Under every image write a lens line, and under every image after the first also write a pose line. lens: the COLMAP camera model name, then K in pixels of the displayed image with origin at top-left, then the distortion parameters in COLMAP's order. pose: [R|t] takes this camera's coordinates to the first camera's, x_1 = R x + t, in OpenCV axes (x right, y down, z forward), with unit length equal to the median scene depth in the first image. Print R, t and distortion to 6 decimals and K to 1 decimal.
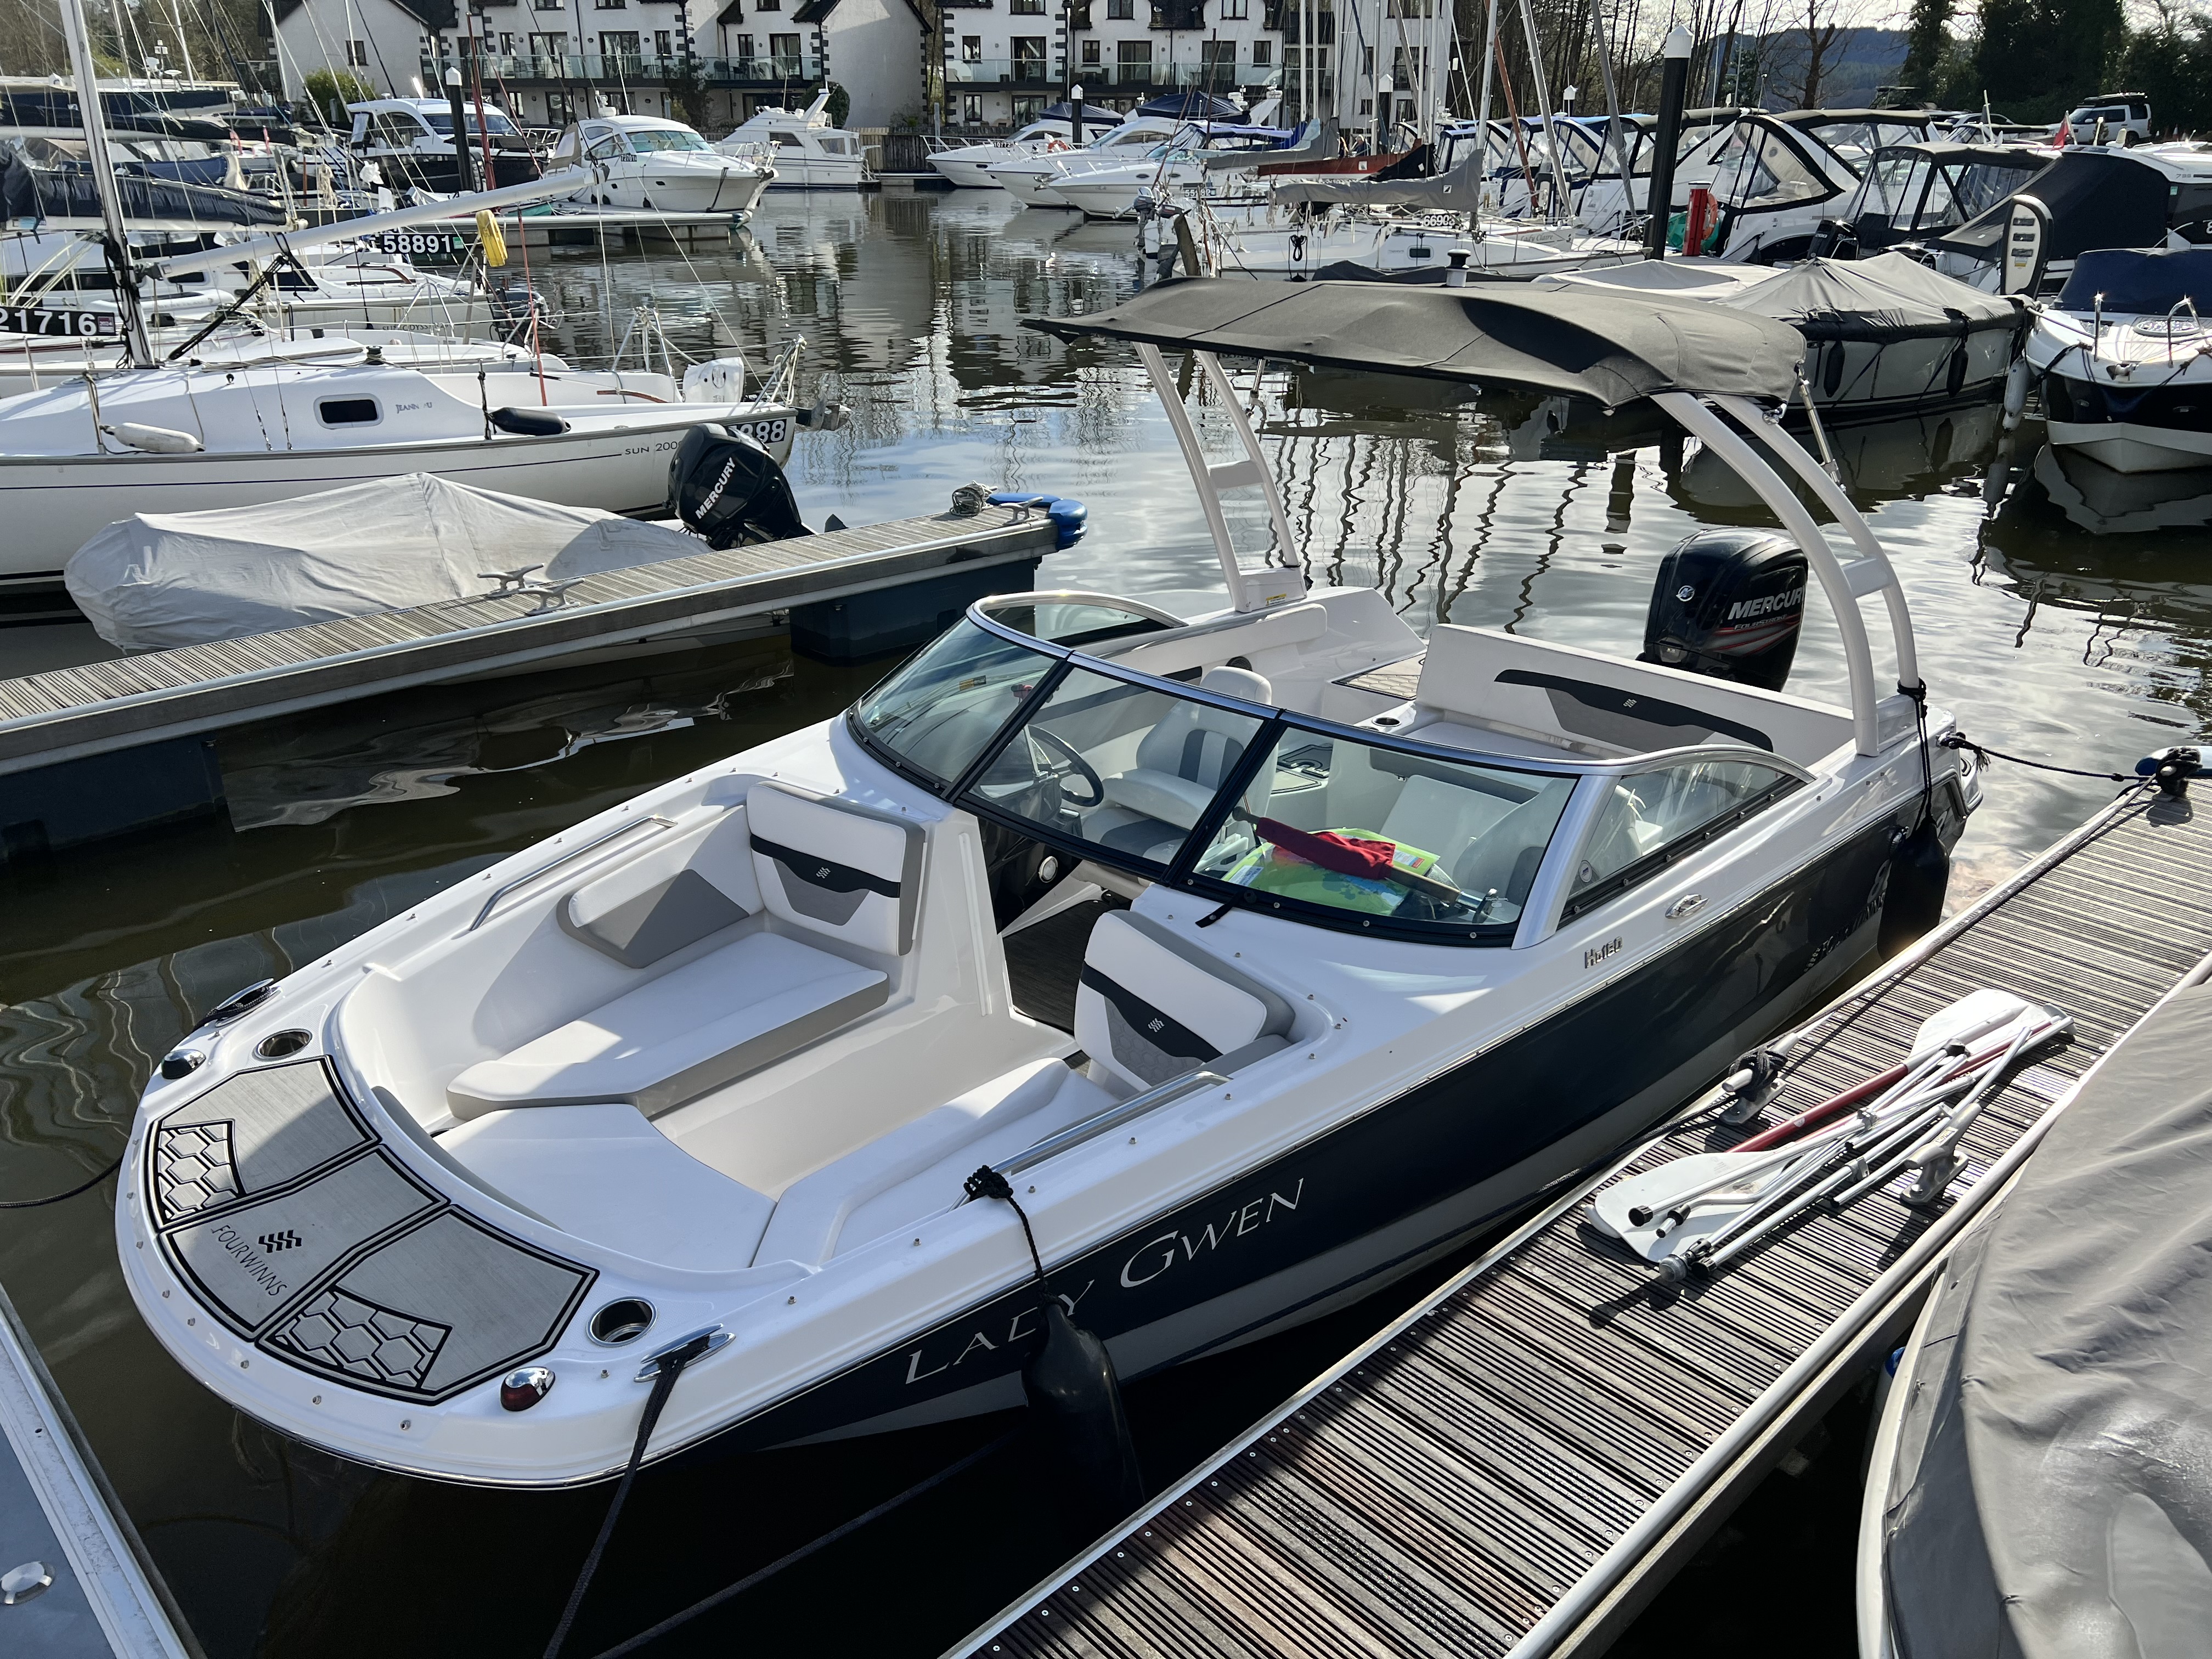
lens RADIAL K [[1689.9, 0, 1106.0], [0, 1689.9, 829.5], [0, 0, 1]] dist [0.059500, -0.129069]
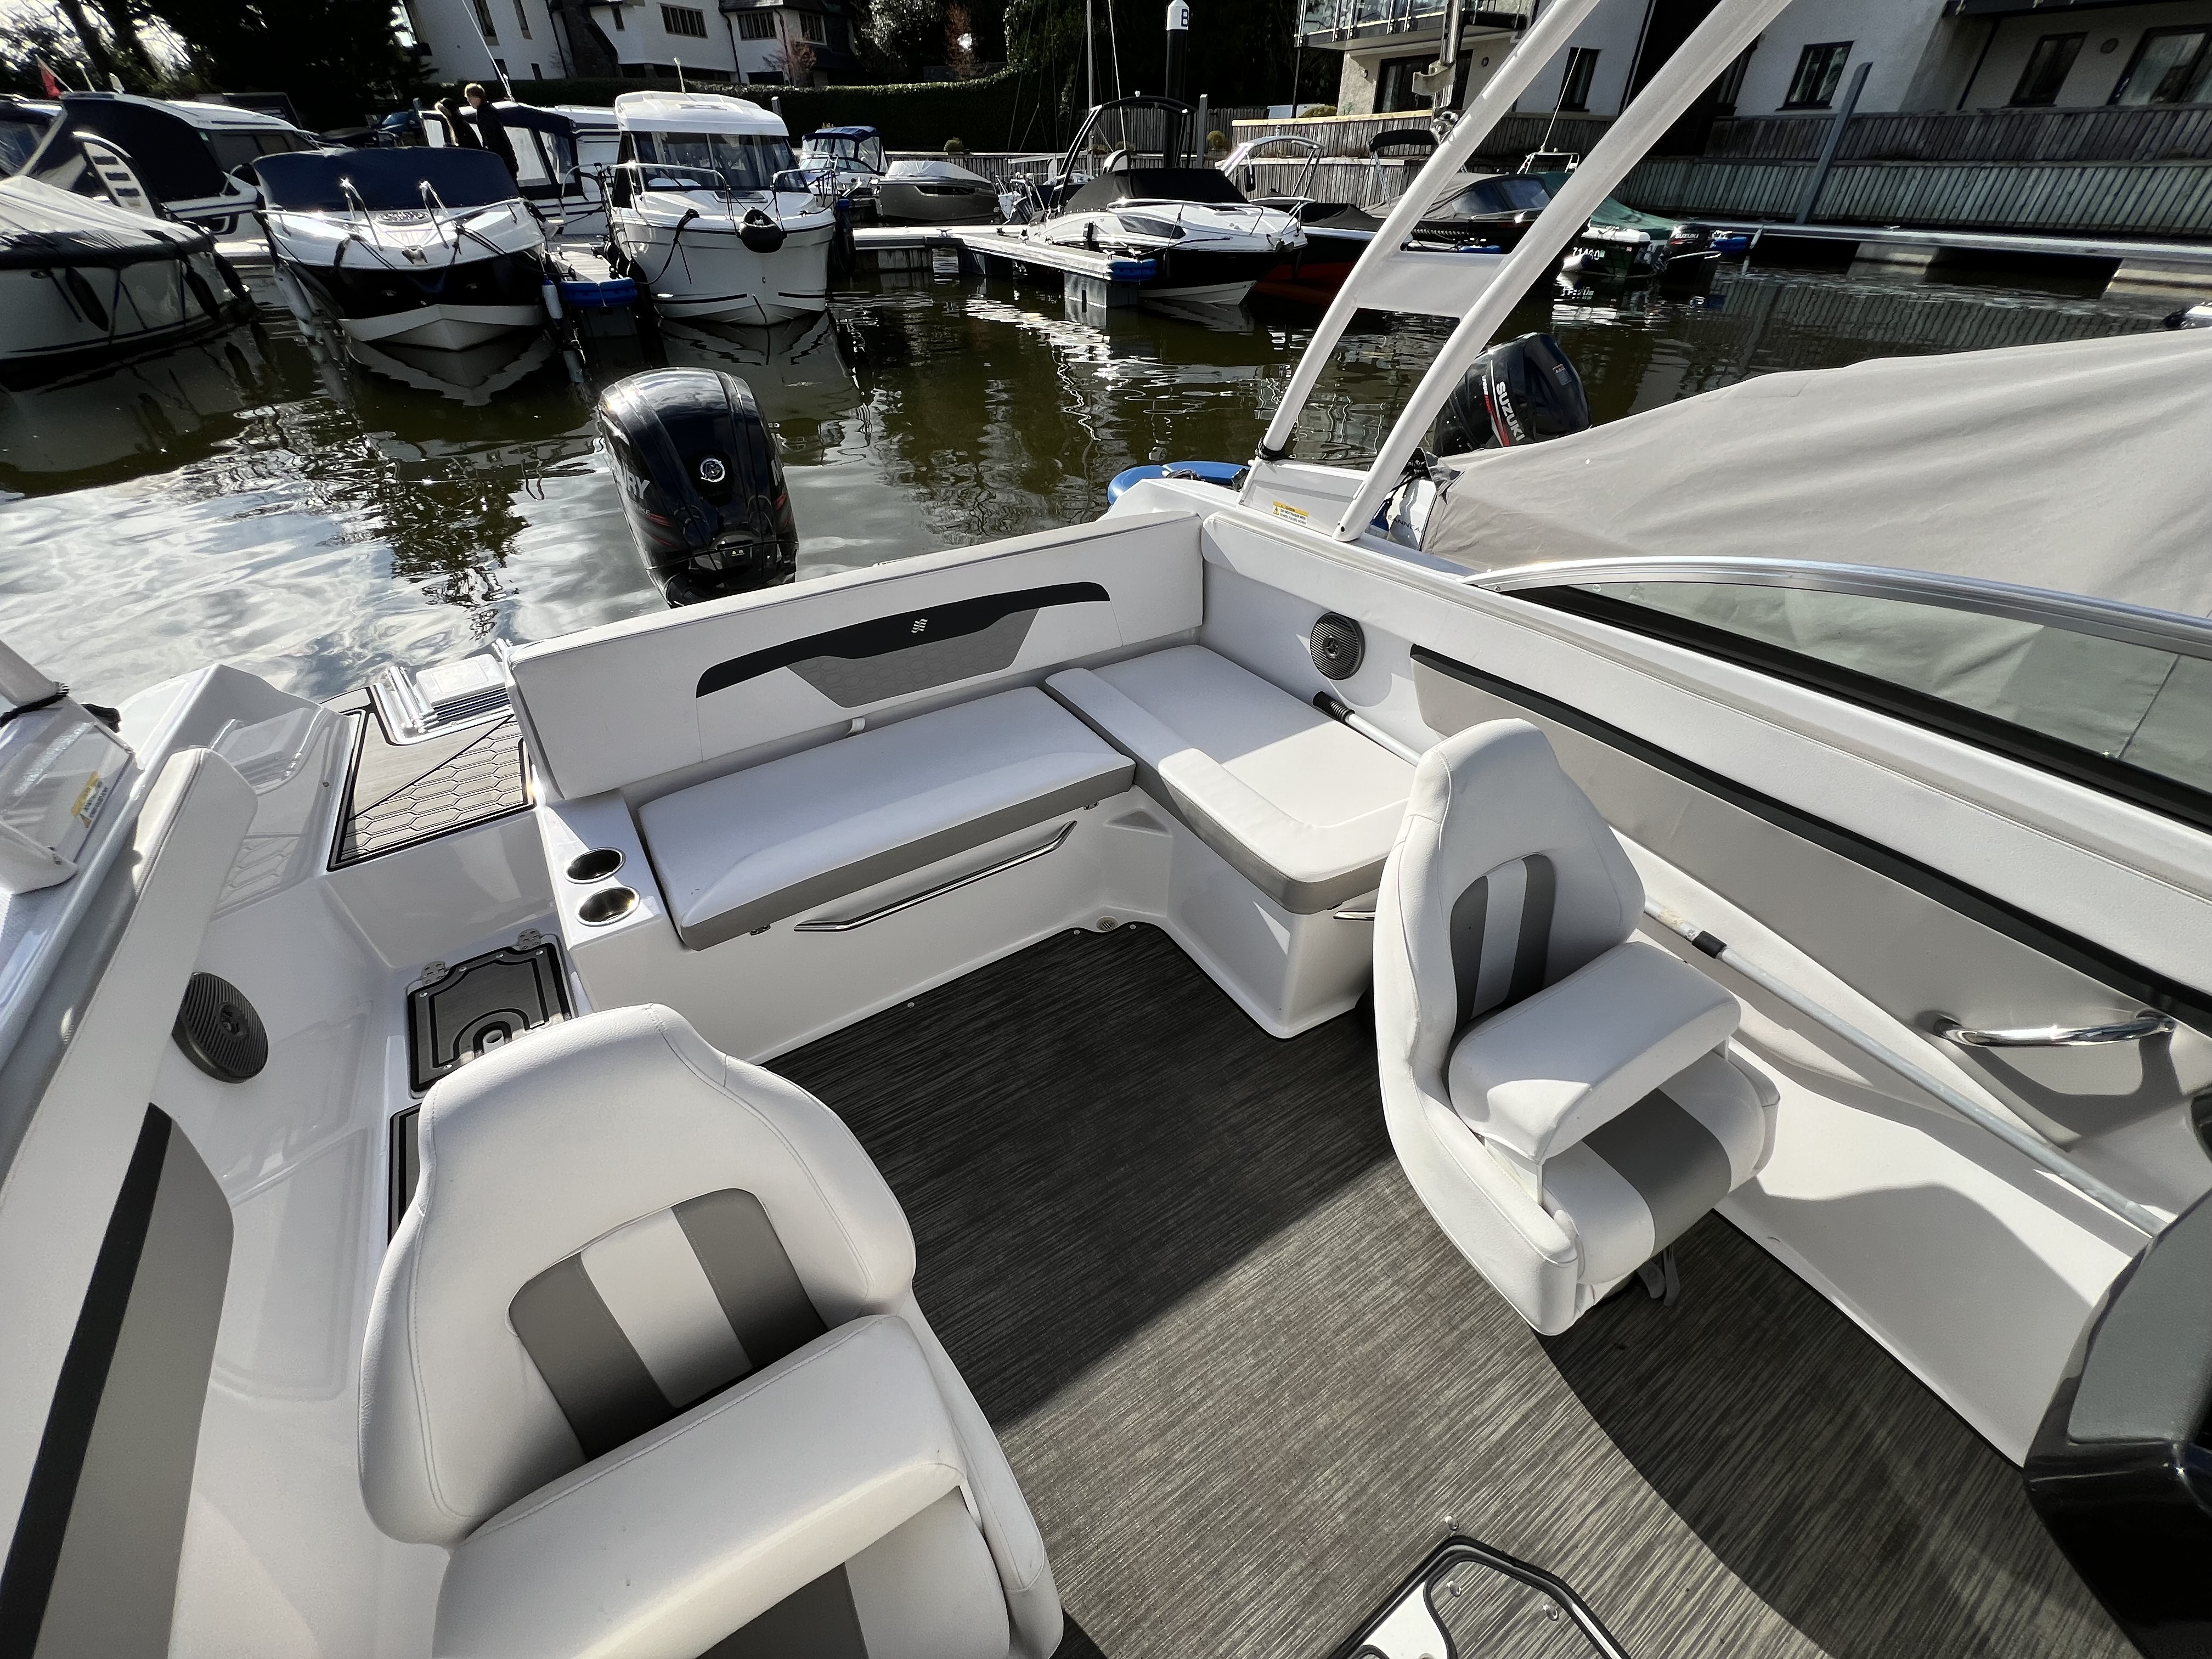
lens RADIAL K [[875.8, 0, 1106.0], [0, 875.8, 829.5], [0, 0, 1]] dist [-0.007088, 0.000375]
pose [[0.177082, -0.591736, 0.786441, -0.035039], [0.366313, 0.781287, 0.505376, -0.169810], [-0.913486, 0.198591, 0.355113, 0.804664]]
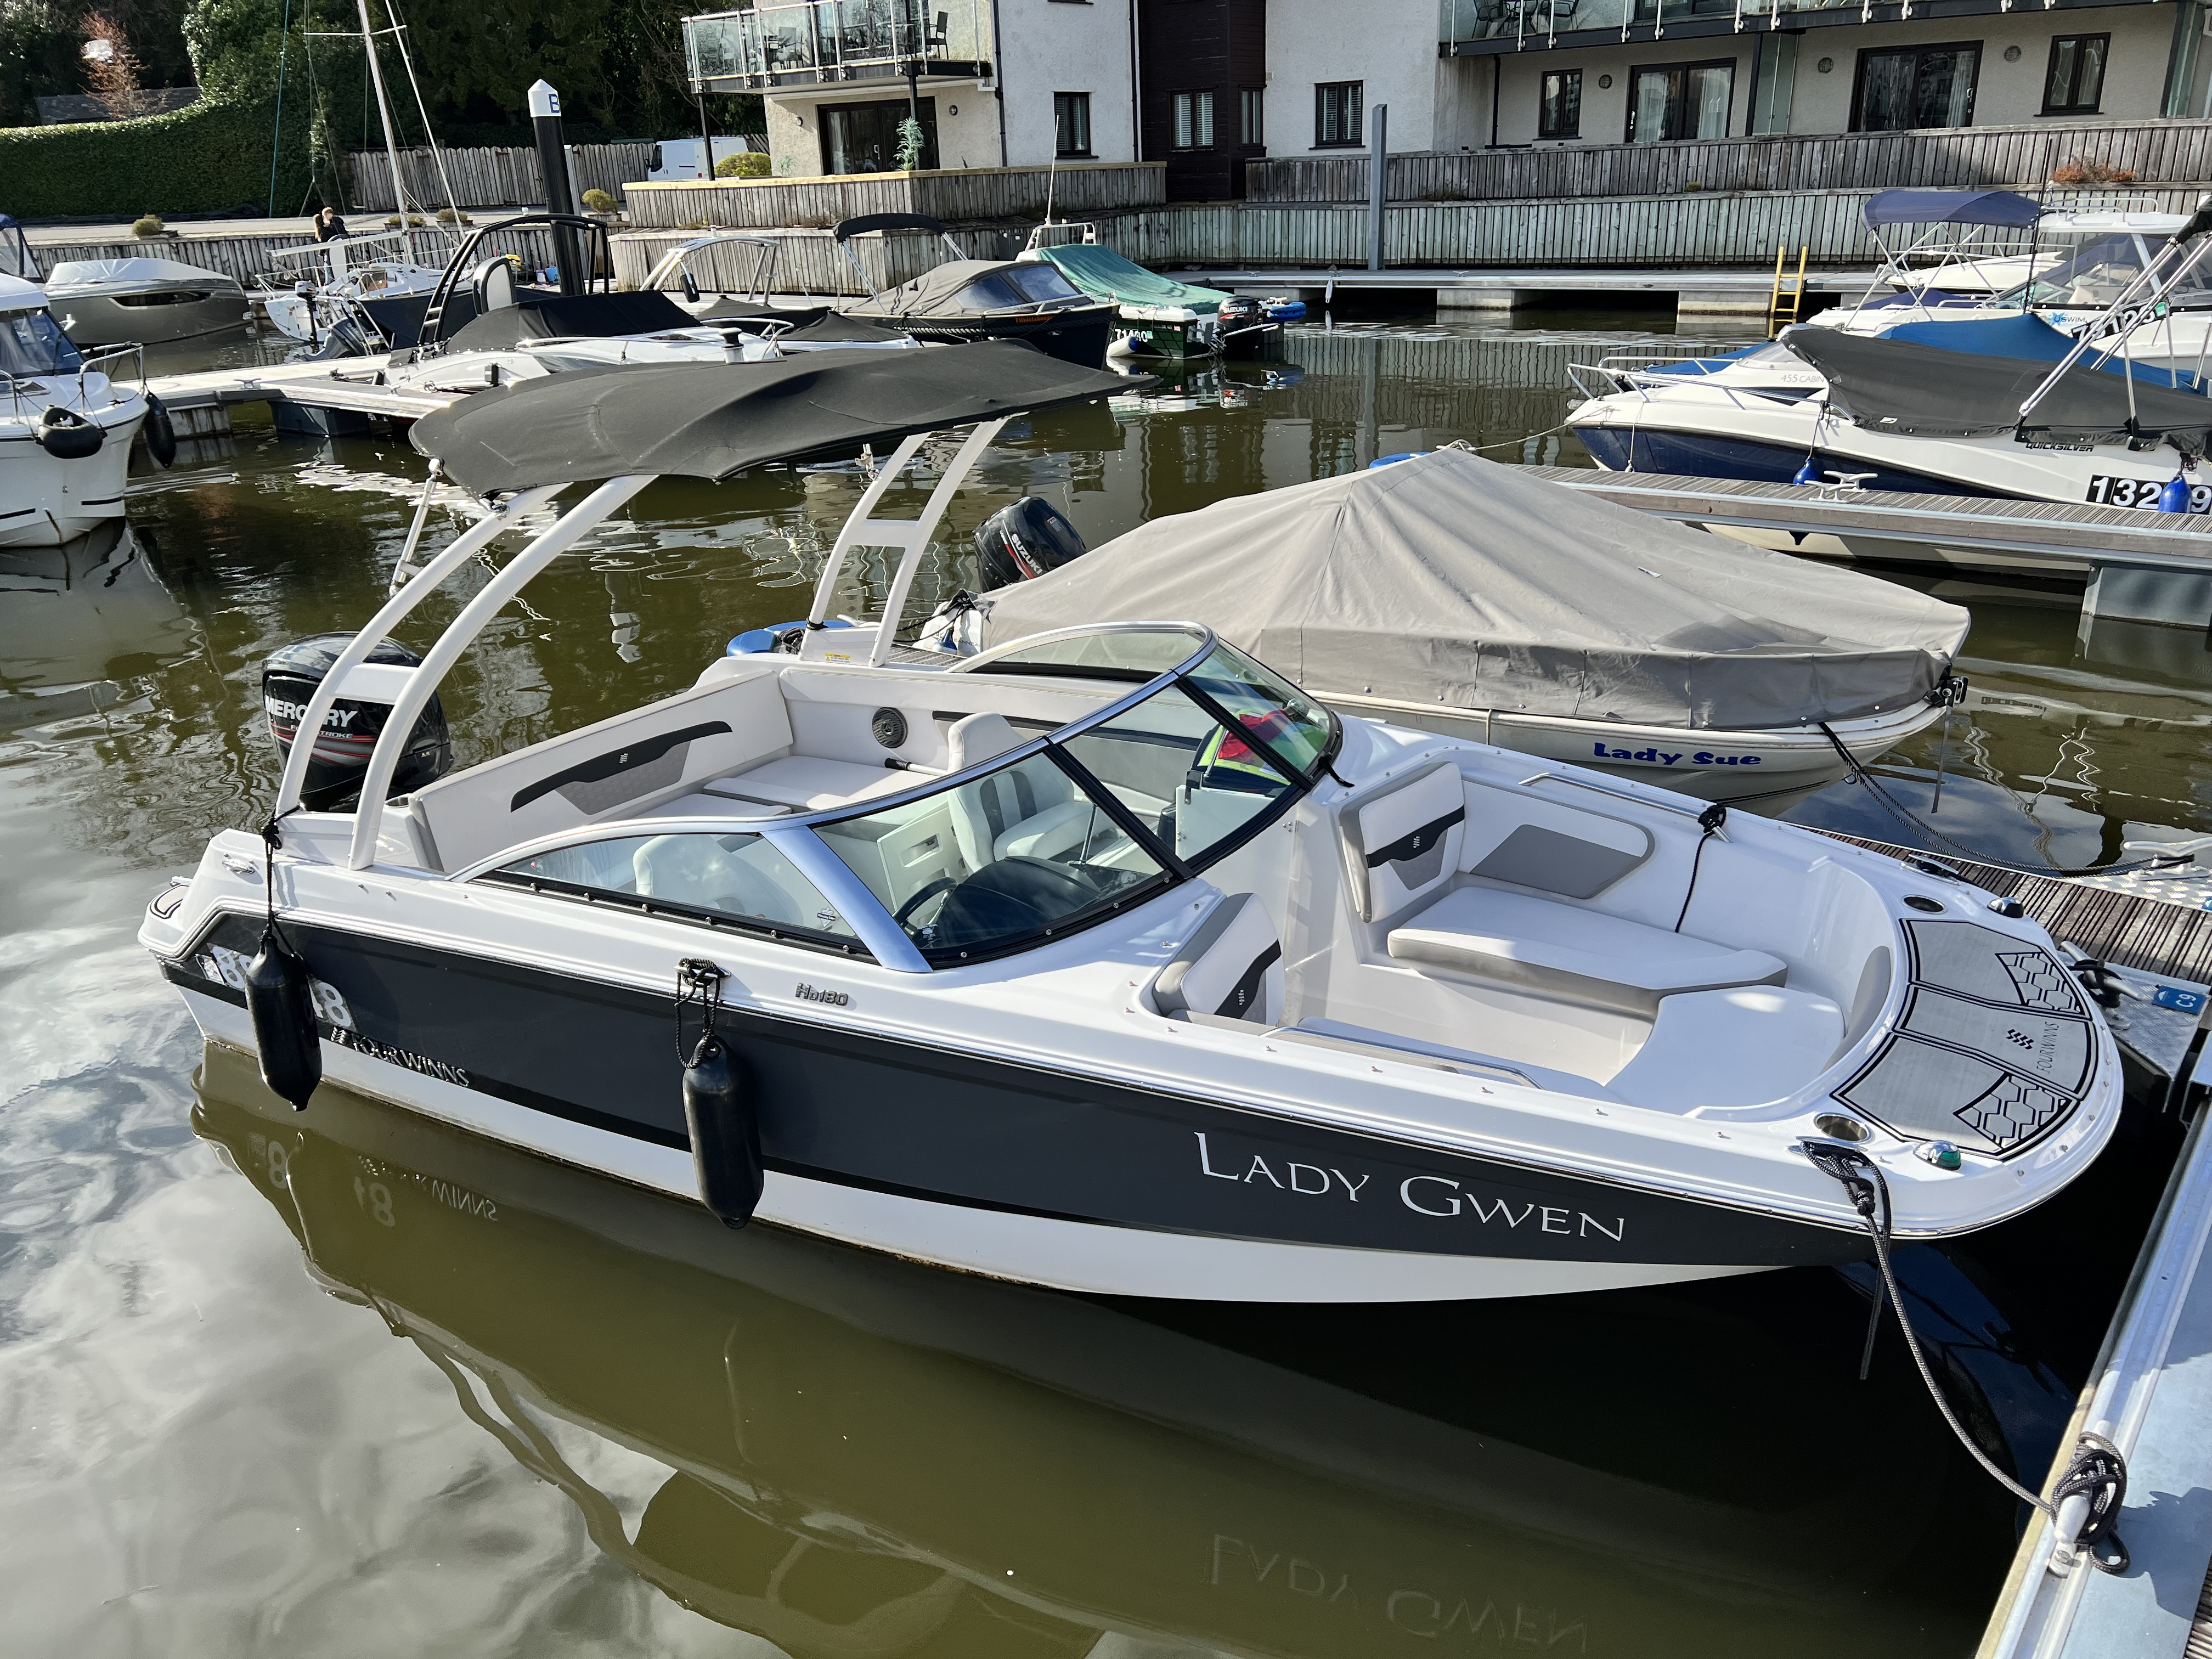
lens RADIAL K [[1689.9, 0, 1106.0], [0, 1689.9, 829.5], [0, 0, 1]] dist [0.059500, -0.129069]
pose [[-0.212243, -0.344809, 0.914363, -0.740943], [0.404284, 0.820869, 0.403396, -0.346896], [-0.889667, 0.455281, -0.034823, 0.806916]]
